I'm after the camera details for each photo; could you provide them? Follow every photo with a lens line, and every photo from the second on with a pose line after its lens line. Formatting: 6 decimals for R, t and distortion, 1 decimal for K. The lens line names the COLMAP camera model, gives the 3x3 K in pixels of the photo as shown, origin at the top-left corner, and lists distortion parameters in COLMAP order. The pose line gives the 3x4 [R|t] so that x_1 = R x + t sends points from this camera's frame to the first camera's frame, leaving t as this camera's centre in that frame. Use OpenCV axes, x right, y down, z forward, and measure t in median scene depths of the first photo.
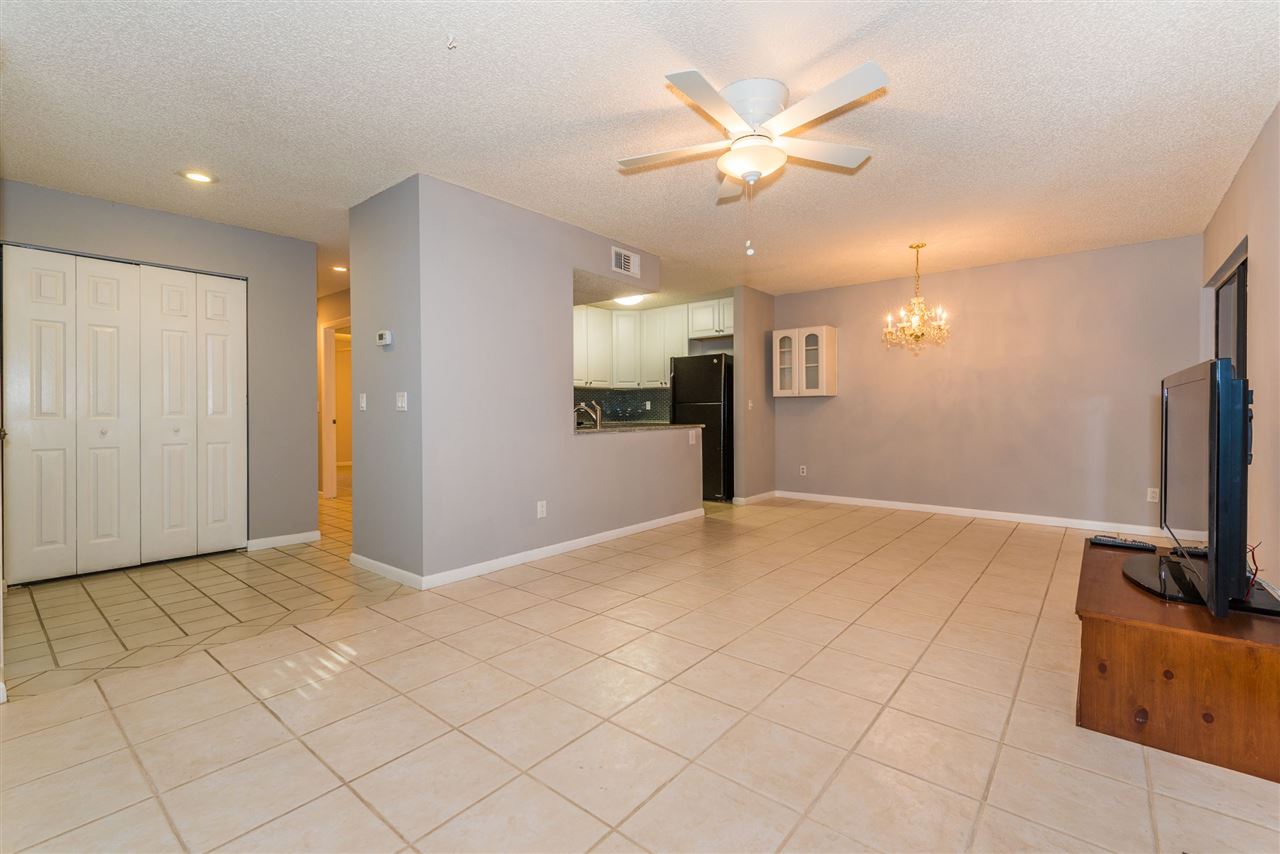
lens RADIAL K [[550.0, 0, 646.3], [0, 550.0, 422.6], [0, 0, 1]] dist [0.000217, -0.000159]
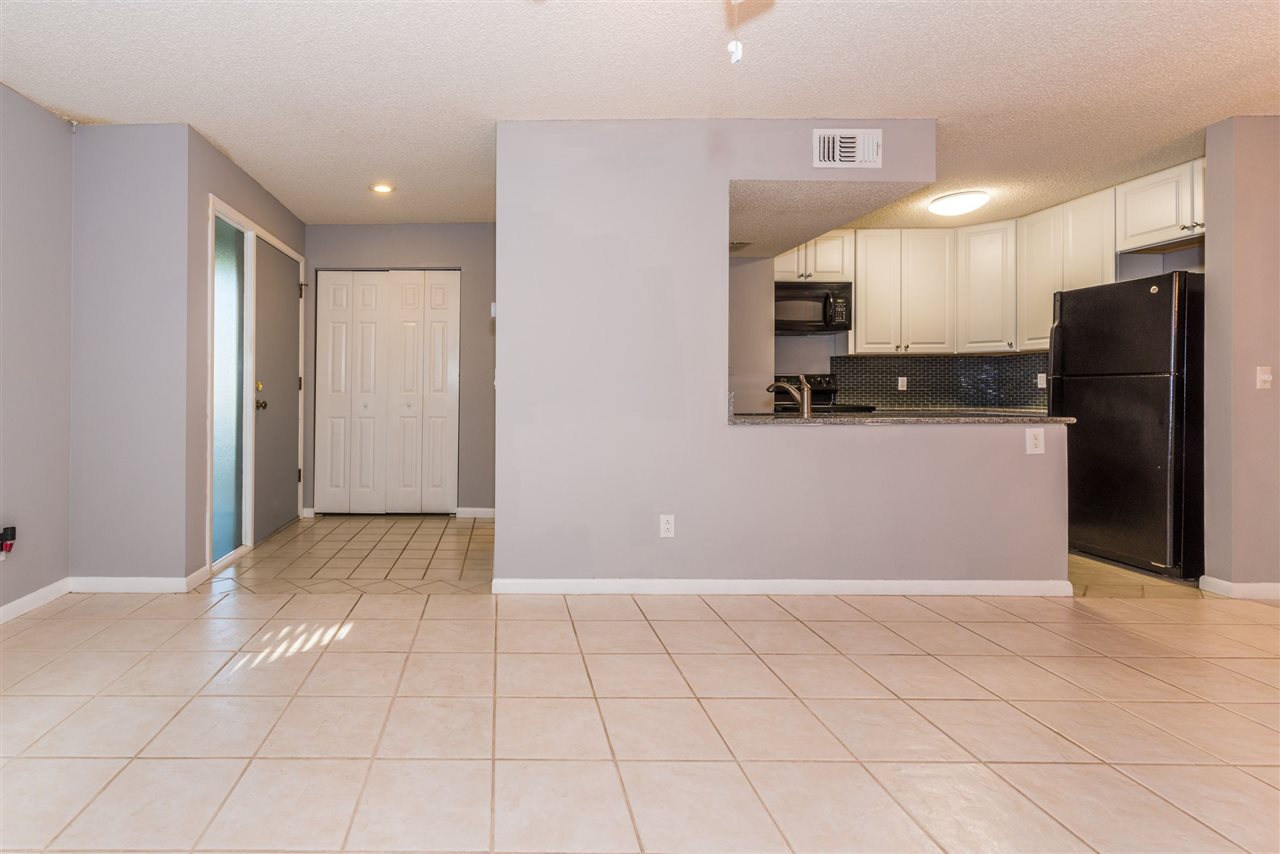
lens RADIAL K [[614.6, 0, 499.2], [0, 614.6, 394.4], [0, 0, 1]] dist [0.000592, -0.000436]
pose [[0.627924, 0.009400, -0.778218, 0.197701], [-0.018509, 0.999825, -0.002858, -0.005868], [0.778054, 0.016199, 0.627988, 0.210760]]
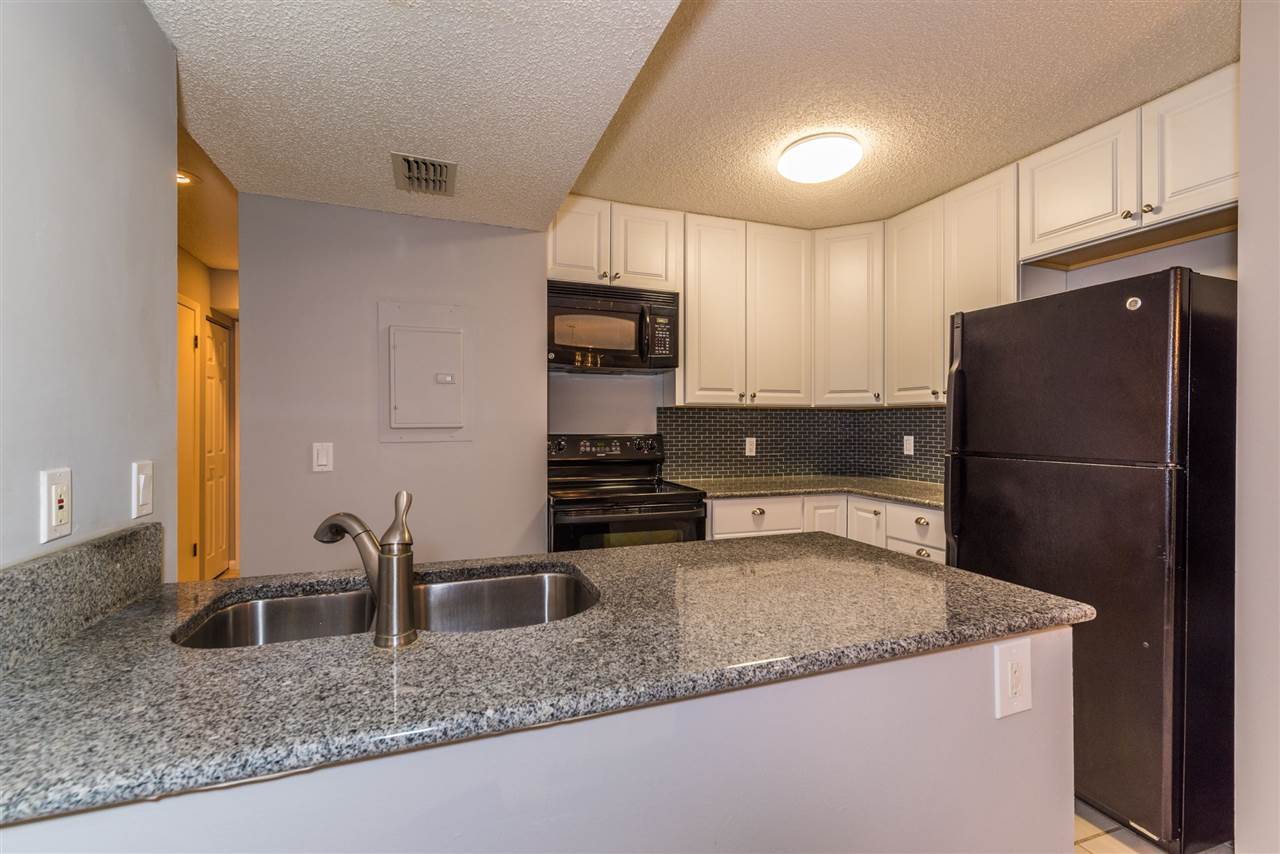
lens RADIAL K [[564.9, 0, 656.8], [0, 564.9, 428.7], [0, 0, 1]] dist [0.001474, 0.000123]
pose [[0.871311, 0.010249, -0.490625, 0.064777], [-0.016597, 0.999825, -0.008590, -0.049582], [0.490451, 0.015627, 0.871329, 0.697851]]
